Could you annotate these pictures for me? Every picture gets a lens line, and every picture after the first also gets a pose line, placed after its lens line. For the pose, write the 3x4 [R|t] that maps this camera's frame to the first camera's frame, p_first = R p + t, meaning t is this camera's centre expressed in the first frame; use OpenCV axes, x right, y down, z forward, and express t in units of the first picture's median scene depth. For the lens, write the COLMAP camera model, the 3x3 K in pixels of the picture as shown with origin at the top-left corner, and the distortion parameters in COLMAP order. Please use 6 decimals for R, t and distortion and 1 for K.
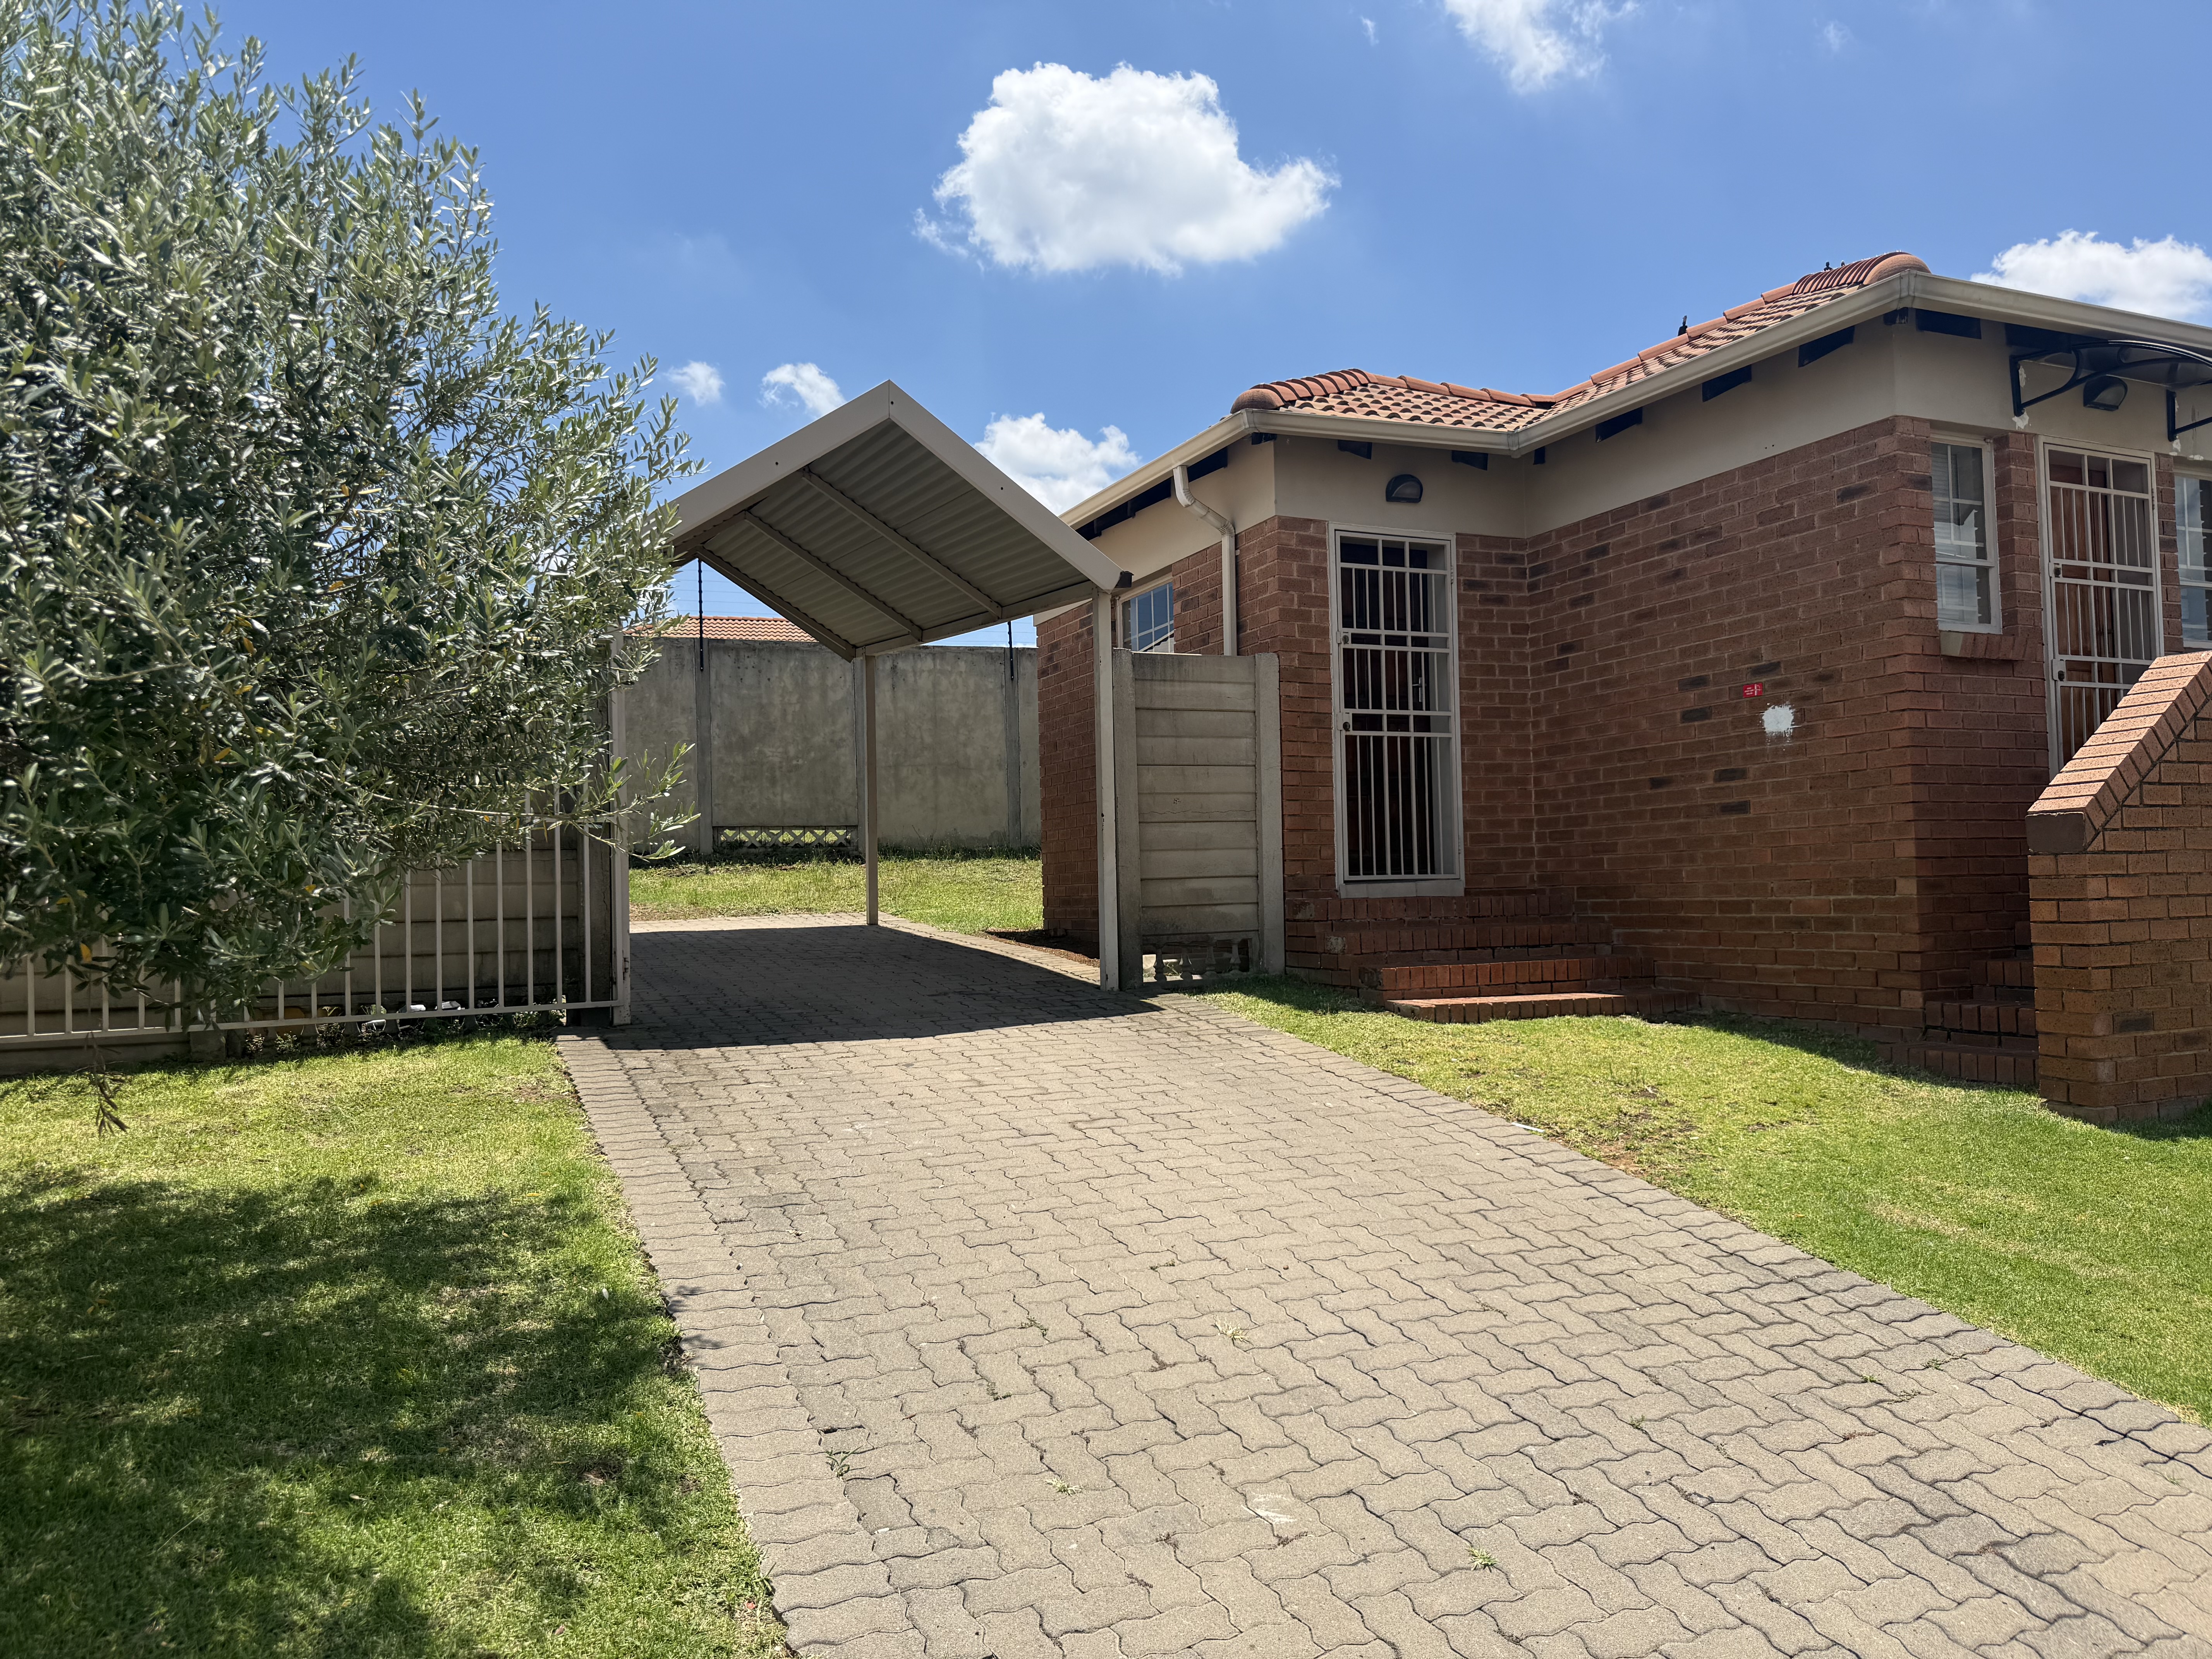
lens RADIAL K [[1554.7, 0, 1106.5], [0, 1554.7, 837.7], [0, 0, 1]] dist [0.188983, -0.422246]
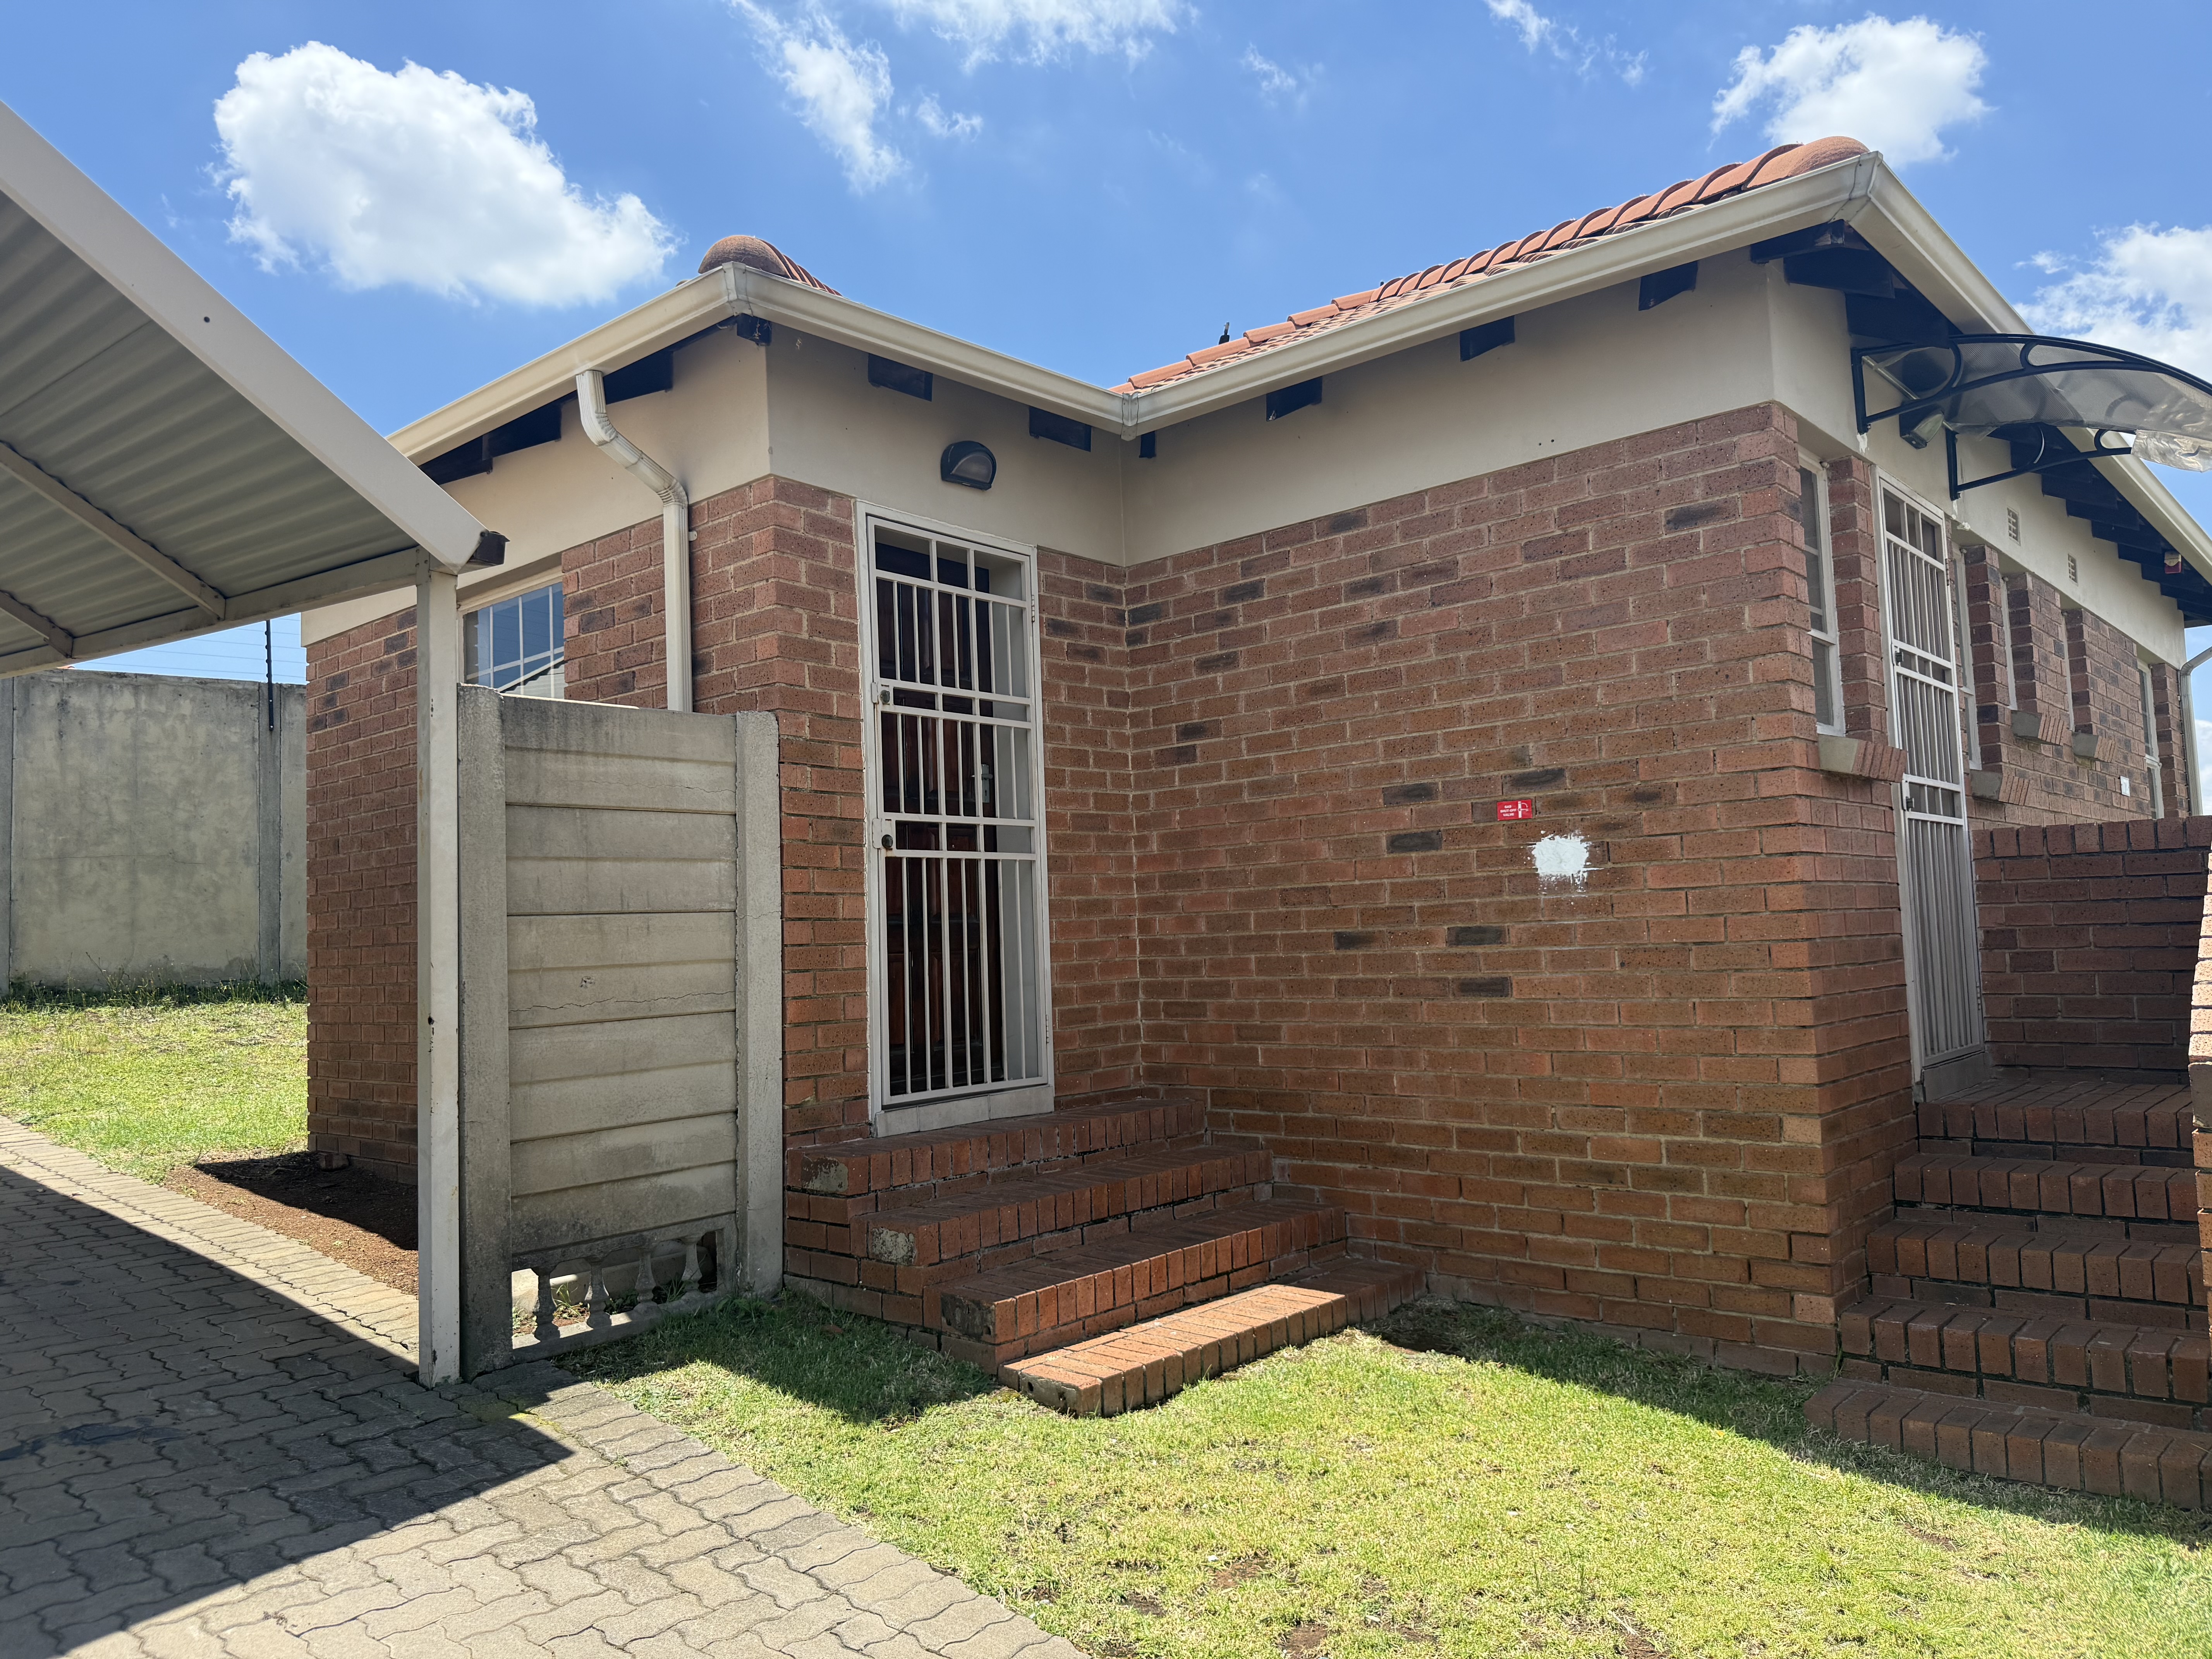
lens RADIAL K [[1554.7, 0, 1106.5], [0, 1554.7, 837.7], [0, 0, 1]] dist [0.188983, -0.422246]
pose [[0.915185, 0.019894, 0.402542, -0.009447], [-0.001930, 0.998986, -0.044984, -0.046705], [-0.403029, 0.040392, 0.914296, 0.426107]]
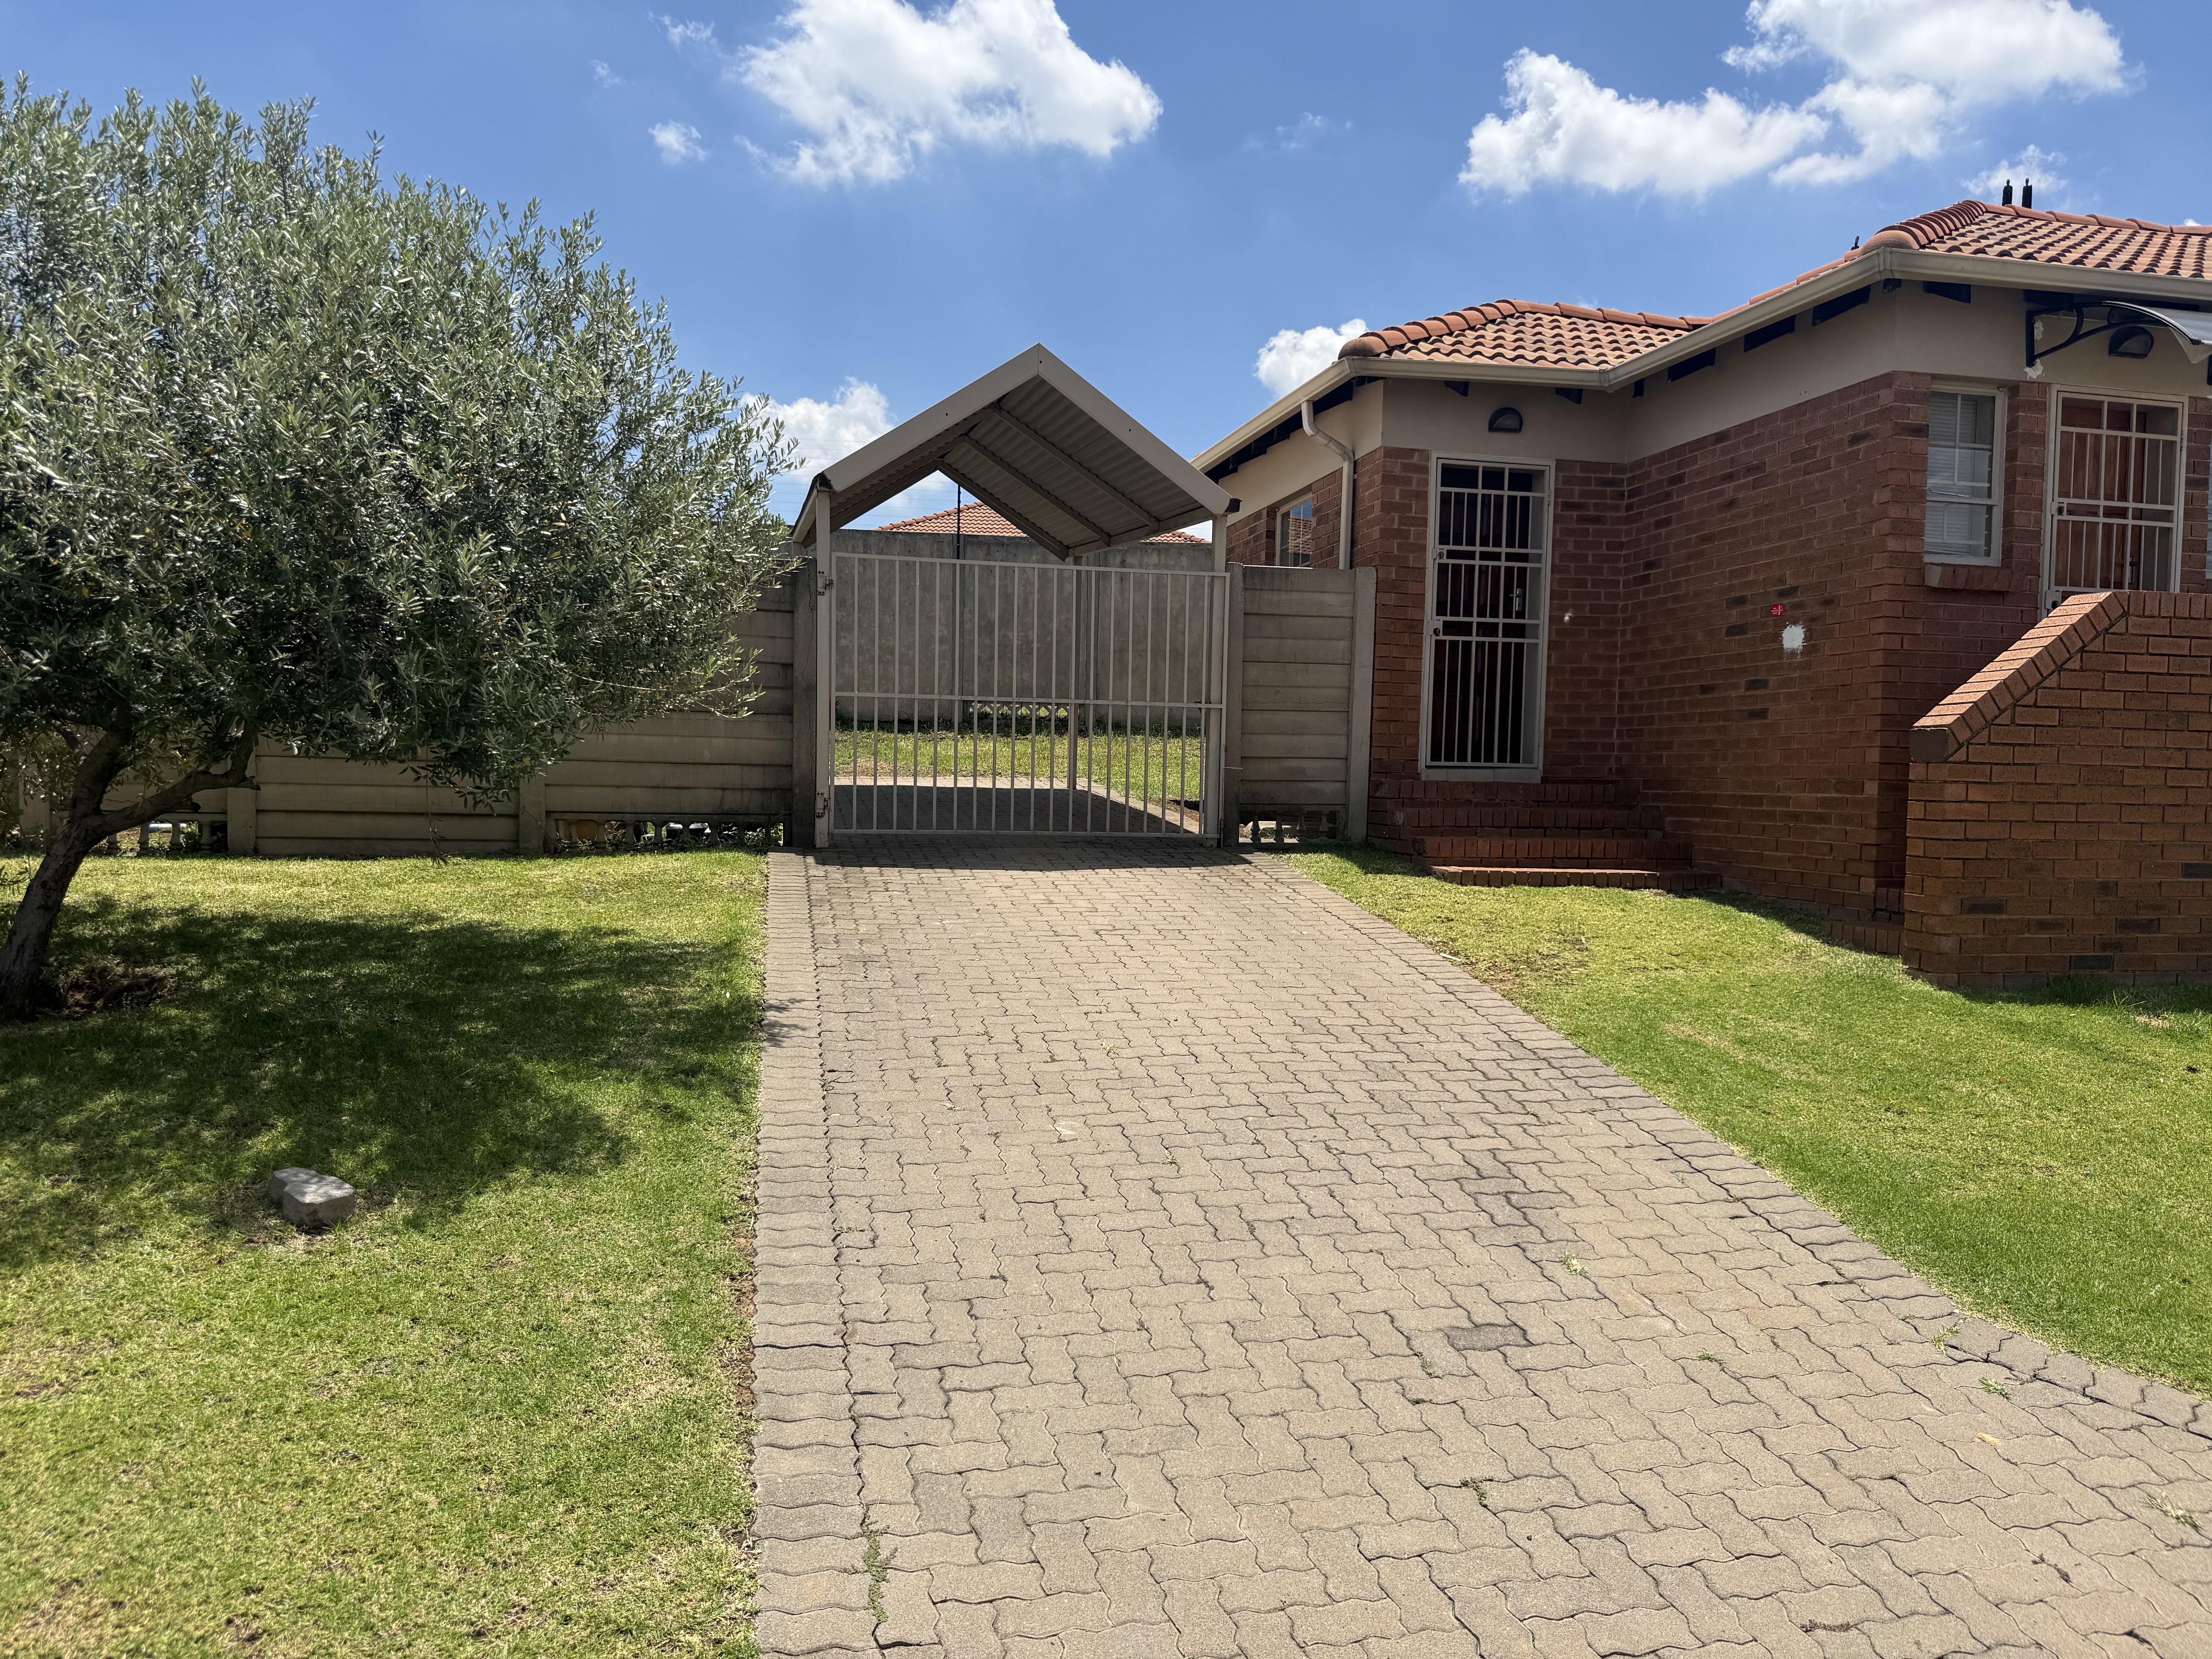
lens RADIAL K [[1567.3, 0, 1108.5], [0, 1567.3, 841.4], [0, 0, 1]] dist [0.139624, -0.295078]
pose [[0.978293, 0.052208, -0.200541, 0.159630], [-0.036125, 0.995891, 0.083037, -0.005150], [0.204053, -0.073990, 0.976160, -0.200050]]
